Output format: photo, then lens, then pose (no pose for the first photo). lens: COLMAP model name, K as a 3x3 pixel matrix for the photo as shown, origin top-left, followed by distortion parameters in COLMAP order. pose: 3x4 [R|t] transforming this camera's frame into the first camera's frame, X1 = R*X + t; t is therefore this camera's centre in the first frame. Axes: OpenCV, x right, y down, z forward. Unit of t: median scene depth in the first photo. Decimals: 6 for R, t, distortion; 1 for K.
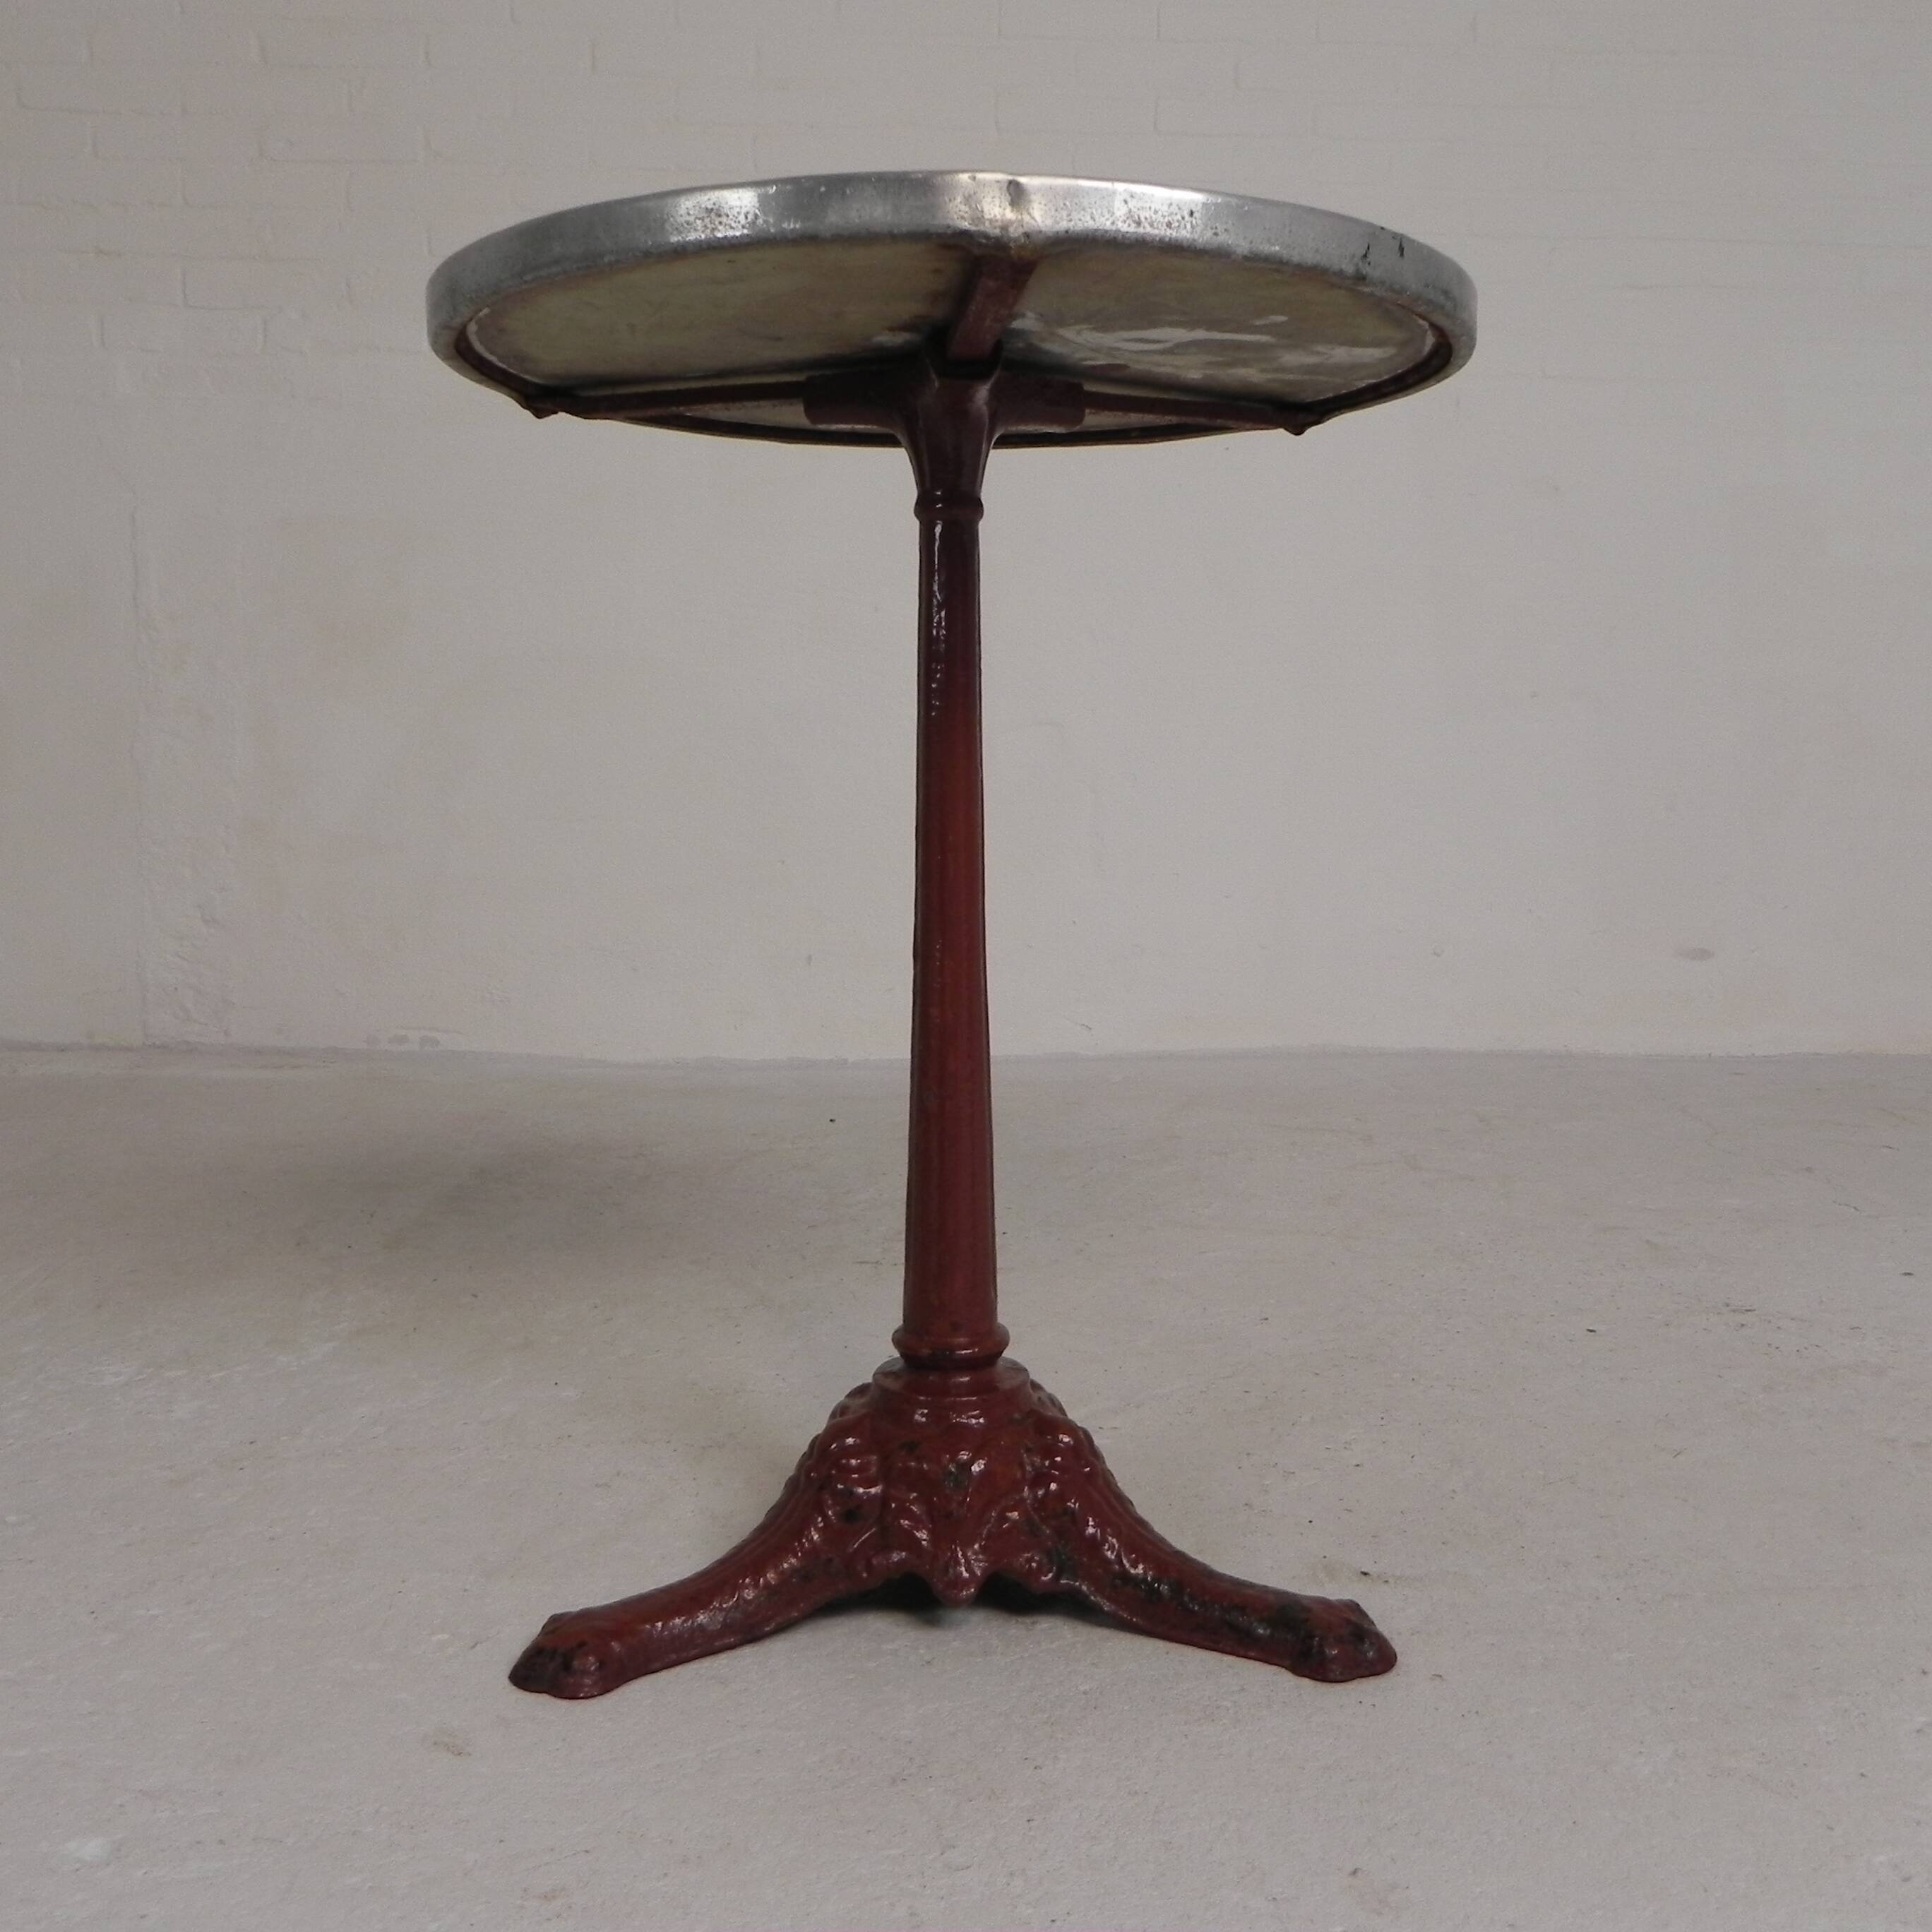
lens RADIAL K [[1941.8, 0, 974.2], [0, 1941.8, 958.2], [0, 0, 1]] dist [-0.012191, 0.000000]
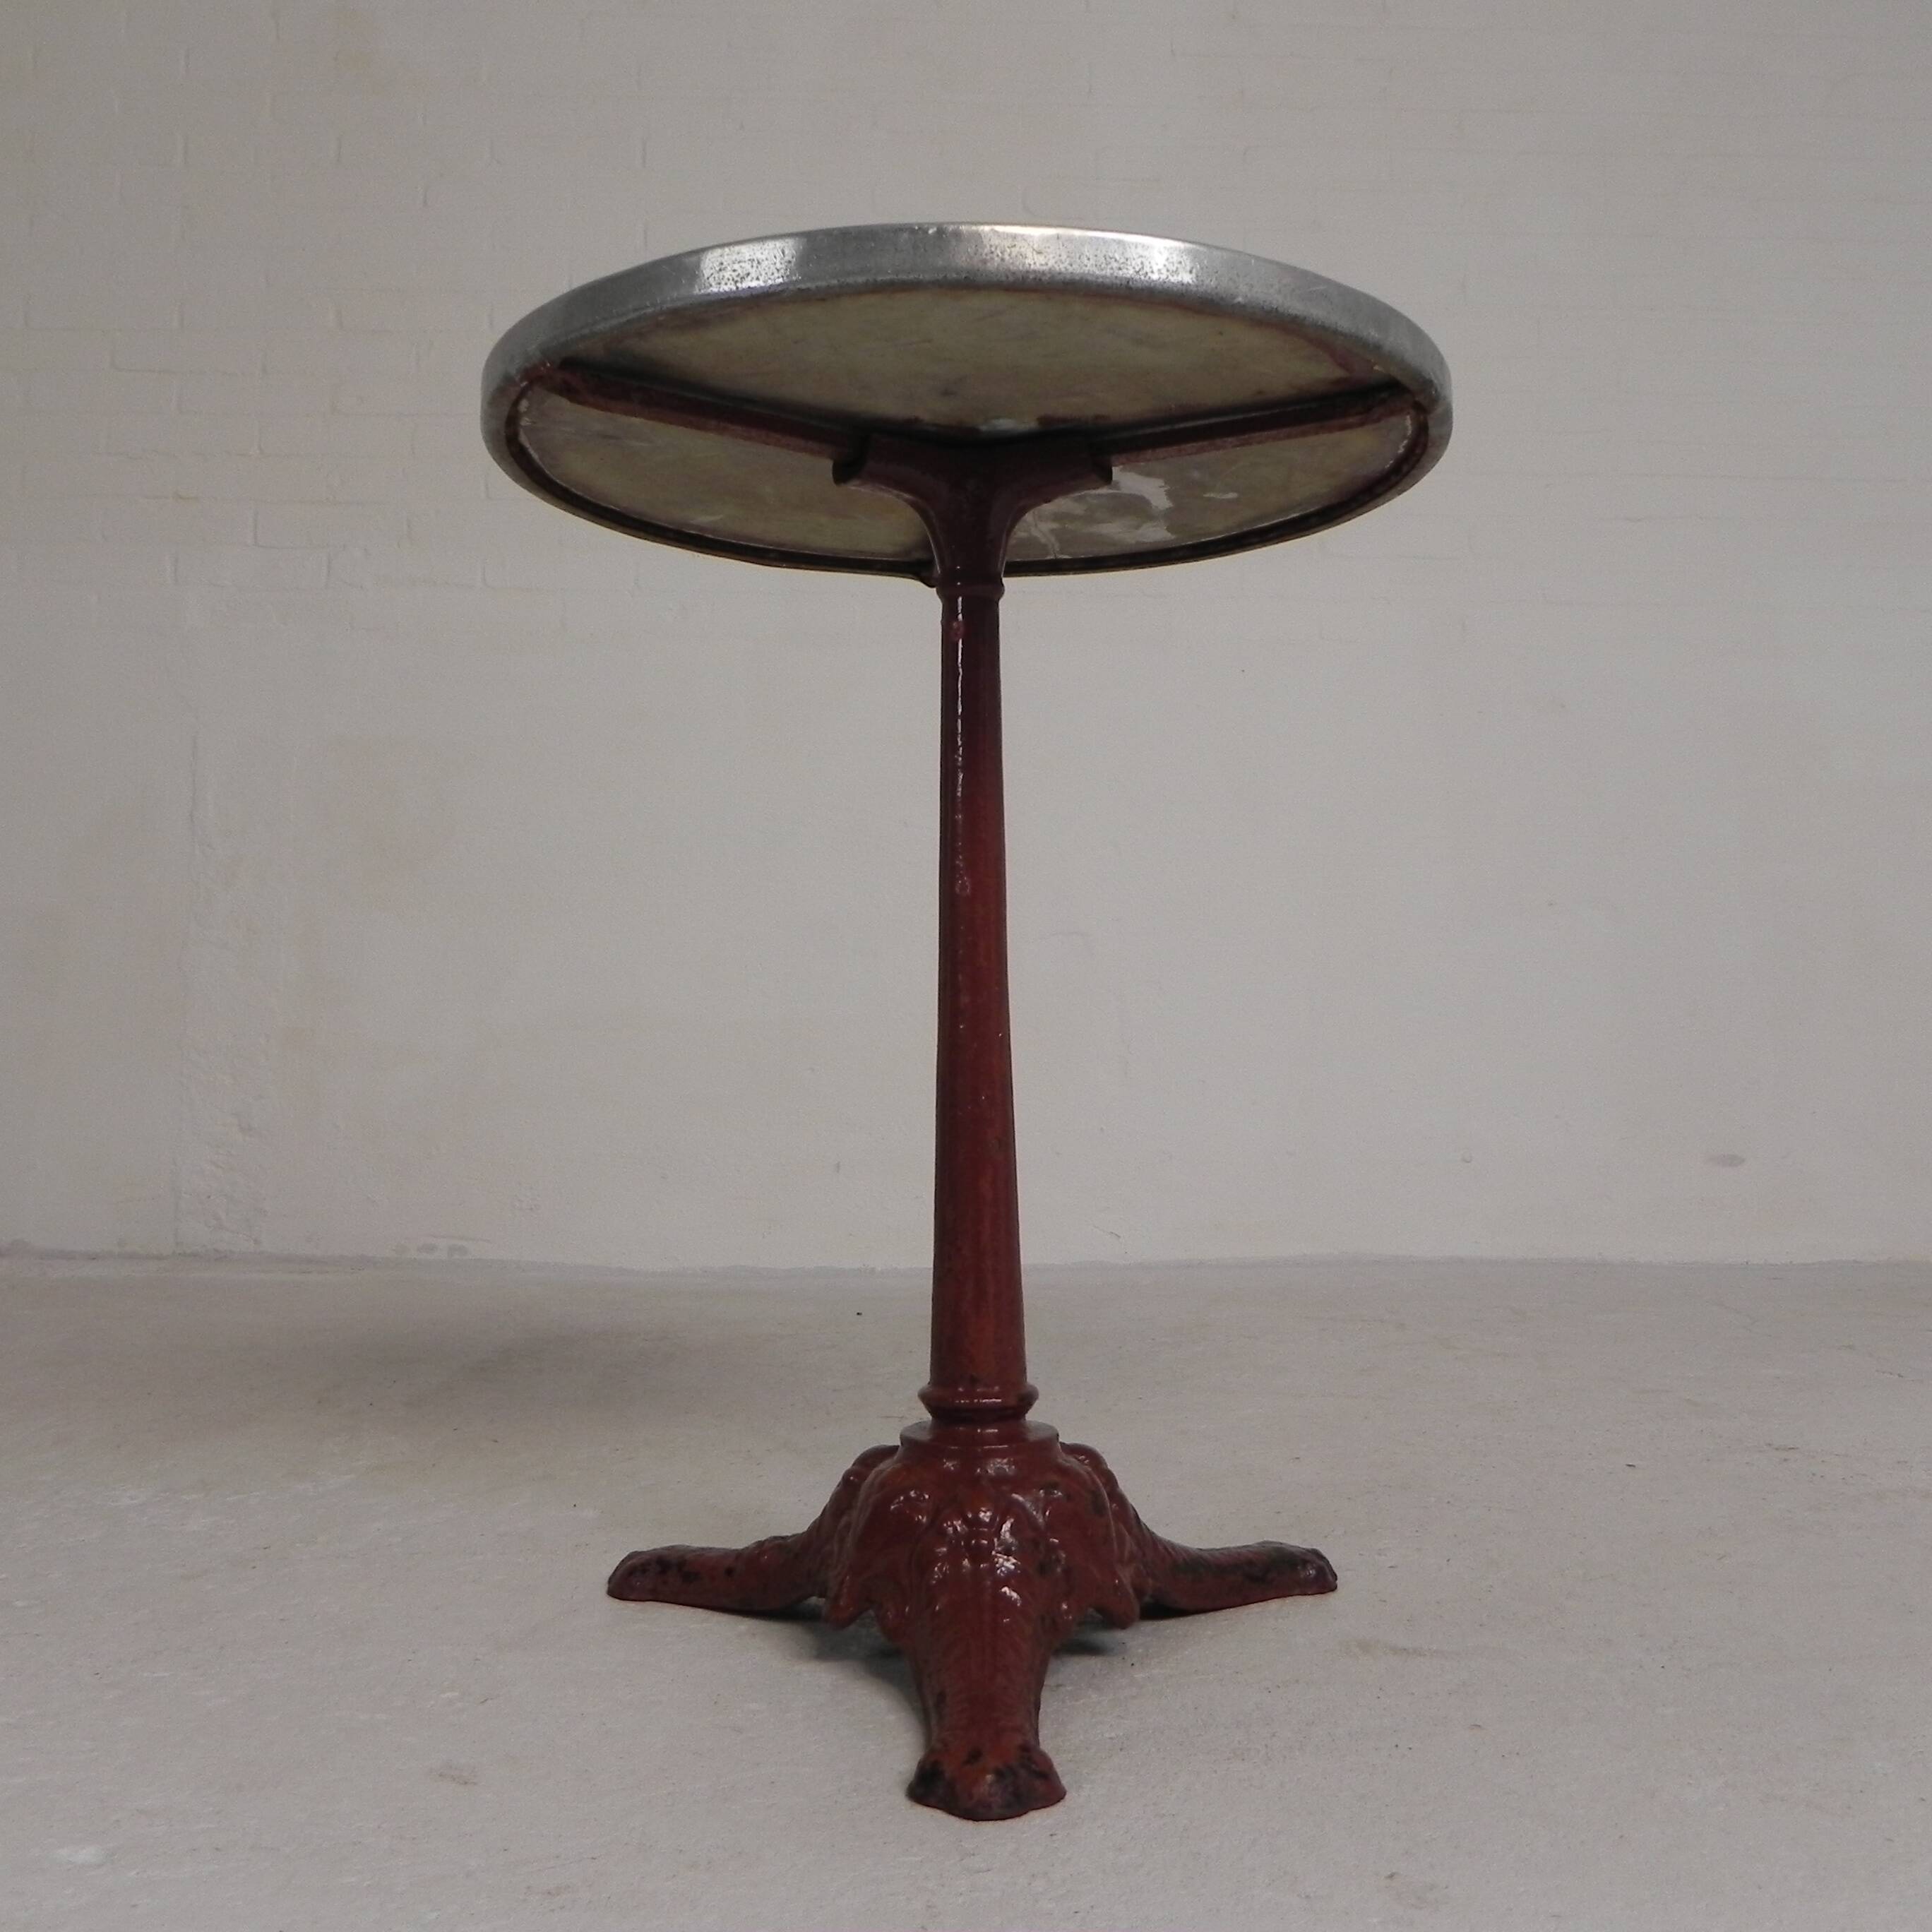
lens RADIAL K [[1941.8, 0, 973.7], [0, 1941.8, 951.0], [0, 0, 1]] dist [-0.012191, 0.000000]
pose [[0.999850, -0.005280, -0.016493, 0.005909], [0.002598, 0.987337, -0.158615, 0.126089], [0.017122, 0.158548, 0.987203, -0.016437]]
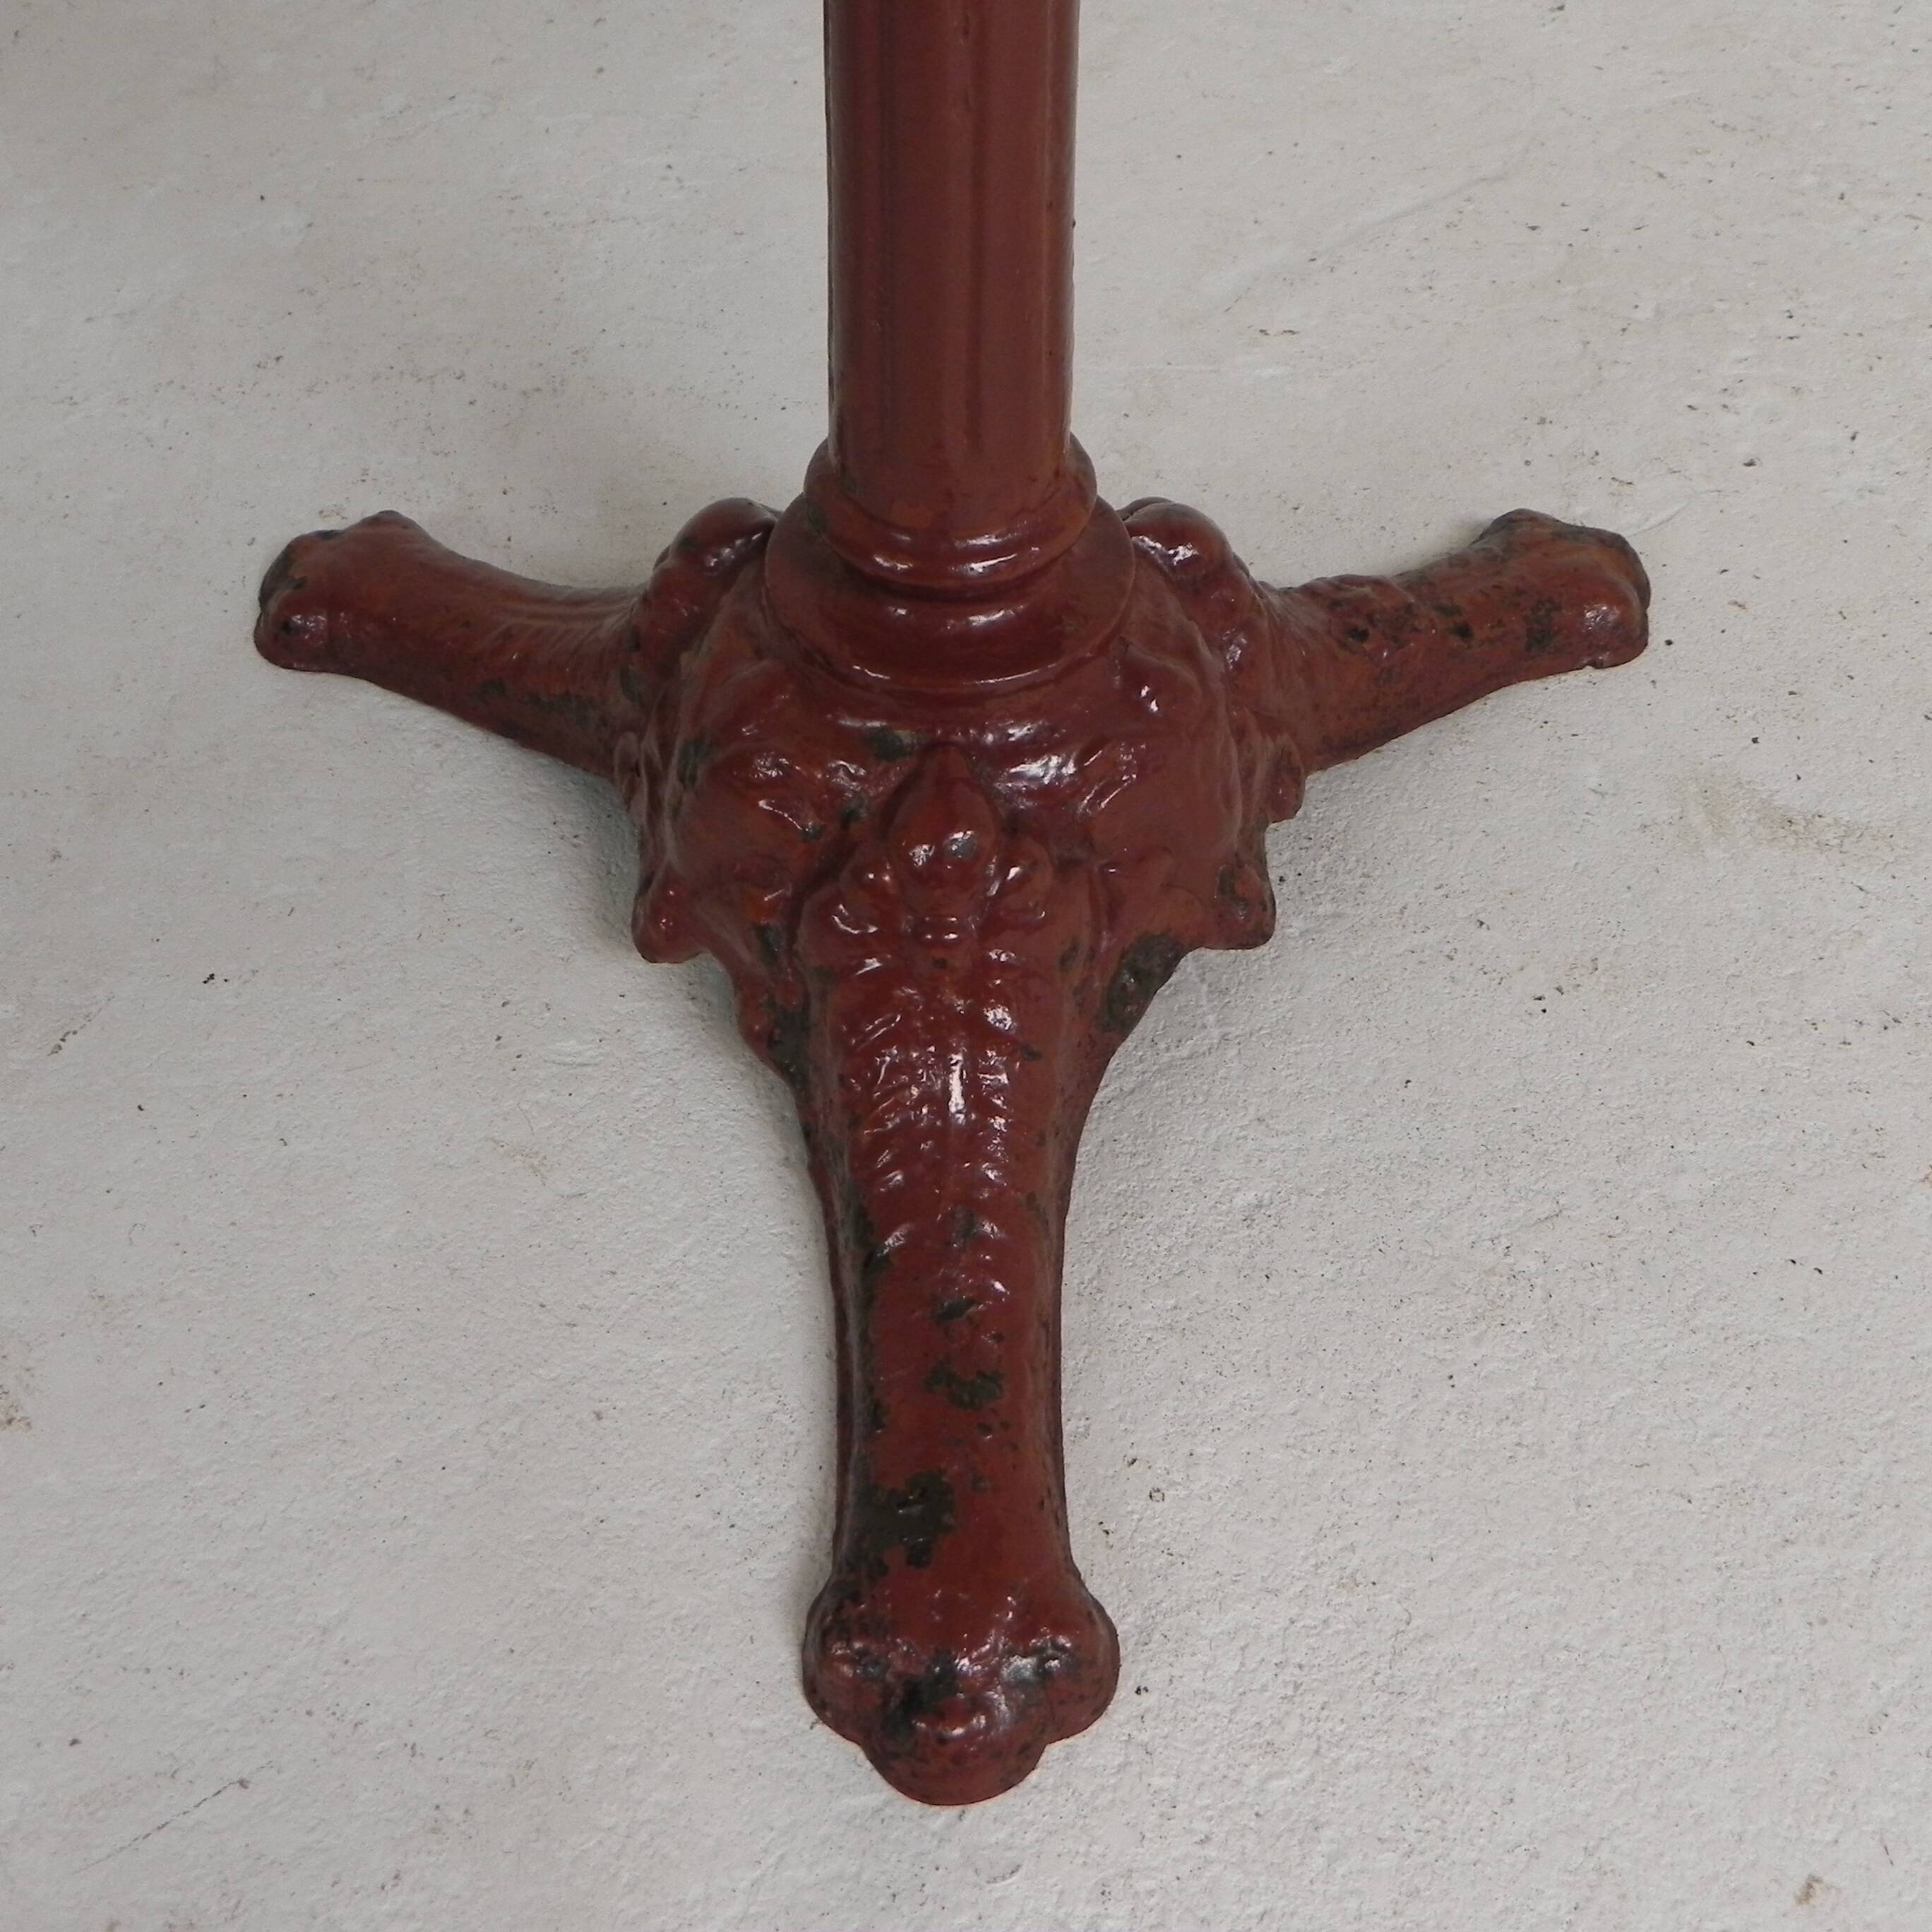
lens RADIAL K [[1941.8, 0, 969.8], [0, 1941.8, 954.3], [0, 0, 1]] dist [-0.012191, 0.000000]
pose [[0.999809, 0.013179, -0.014425, -0.007731], [0.001182, 0.696146, 0.717899, -0.029550], [0.019503, -0.717779, 0.695998, 0.608588]]
